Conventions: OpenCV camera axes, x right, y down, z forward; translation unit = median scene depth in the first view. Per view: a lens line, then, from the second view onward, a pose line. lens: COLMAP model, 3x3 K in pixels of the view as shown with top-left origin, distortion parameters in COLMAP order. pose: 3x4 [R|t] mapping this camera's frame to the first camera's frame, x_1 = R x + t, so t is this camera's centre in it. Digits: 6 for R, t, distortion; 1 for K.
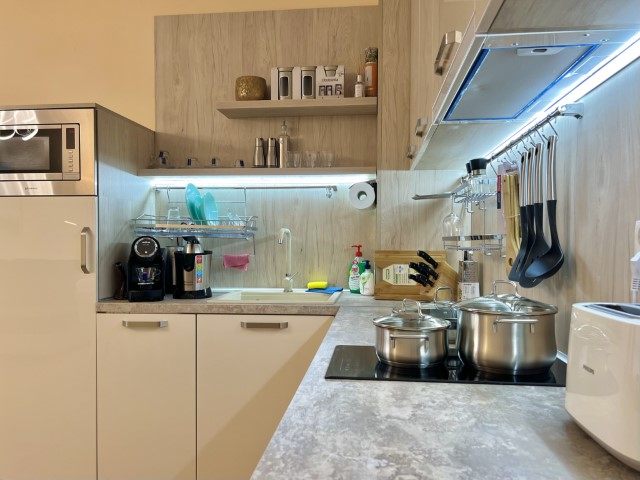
lens RADIAL K [[484.5, 0, 332.4], [0, 484.5, 248.3], [0, 0, 1]] dist [0.013199, 0.000793]
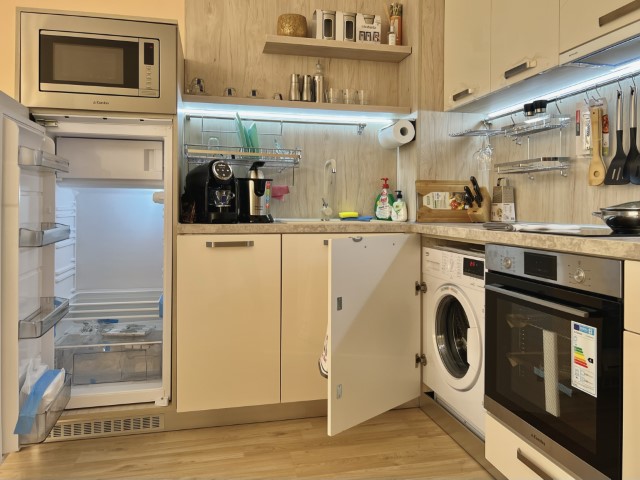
lens RADIAL K [[493.1, 0, 323.4], [0, 493.1, 219.6], [0, 0, 1]] dist [0.004199, 0.000581]
pose [[0.945609, -0.003094, 0.325290, -0.471347], [0.001837, 0.999990, 0.004171, 0.087638], [-0.325300, -0.003347, 0.945605, -0.031408]]
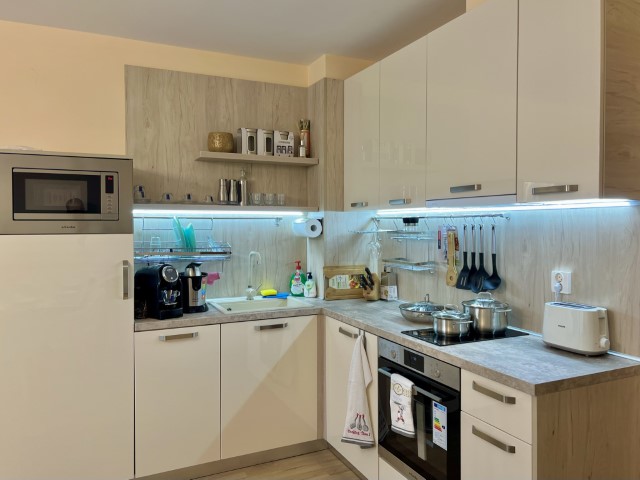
lens RADIAL K [[486.7, 0, 320.0], [0, 486.7, 240.0], [0, 0, 1]] dist [0.008475, -0.001740]
pose [[0.855541, -0.020804, 0.517318, -0.632710], [0.011486, 0.999709, 0.021207, -0.100082], [-0.517608, -0.012201, 0.855531, -0.223821]]
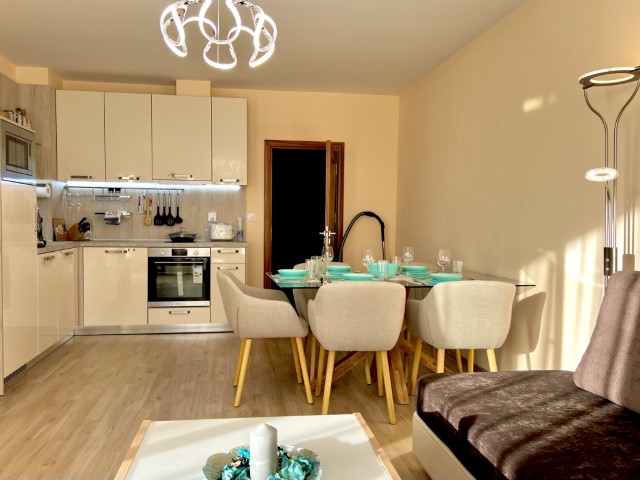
lens RADIAL K [[484.5, 0, 332.4], [0, 484.5, 248.3], [0, 0, 1]] dist [0.013199, 0.000793]
pose [[-0.285766, -0.060502, 0.956388, -2.150129], [-0.000201, 0.998009, 0.063075, 0.002497], [-0.958300, 0.017832, -0.285209, 0.428384]]
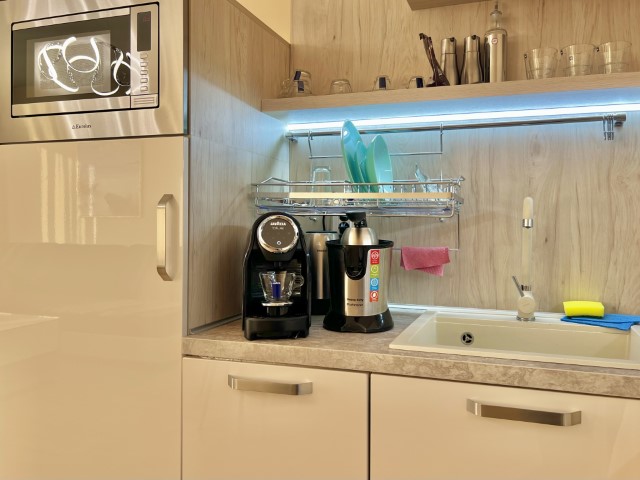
lens RADIAL K [[497.7, 0, 358.9], [0, 497.7, 225.5], [0, 0, 1]] dist [0.026963, 0.000933]
pose [[0.979153, 0.005279, -0.203057, -0.166943], [-0.009133, 0.999795, -0.018045, -0.000960], [0.202921, 0.019523, 0.979001, 0.447249]]
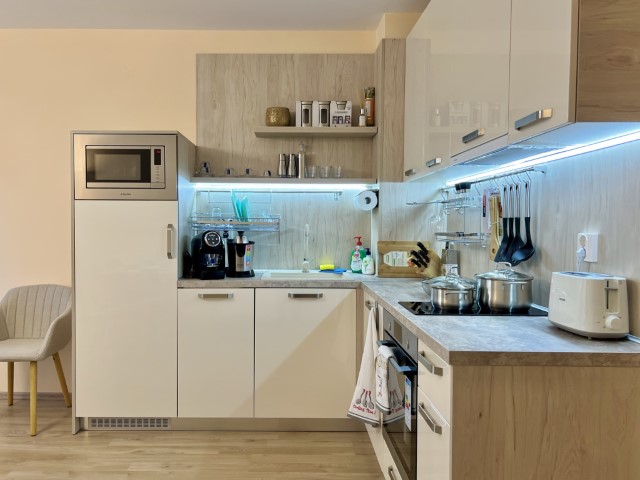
lens RADIAL K [[496.7, 0, 288.9], [0, 496.7, 244.7], [0, 0, 1]] dist [0.016069, -0.005142]
pose [[0.995307, -0.000390, 0.096772, -0.278840], [-0.002035, 0.999686, 0.024961, -0.019062], [-0.096751, -0.025041, 0.994994, -0.345774]]
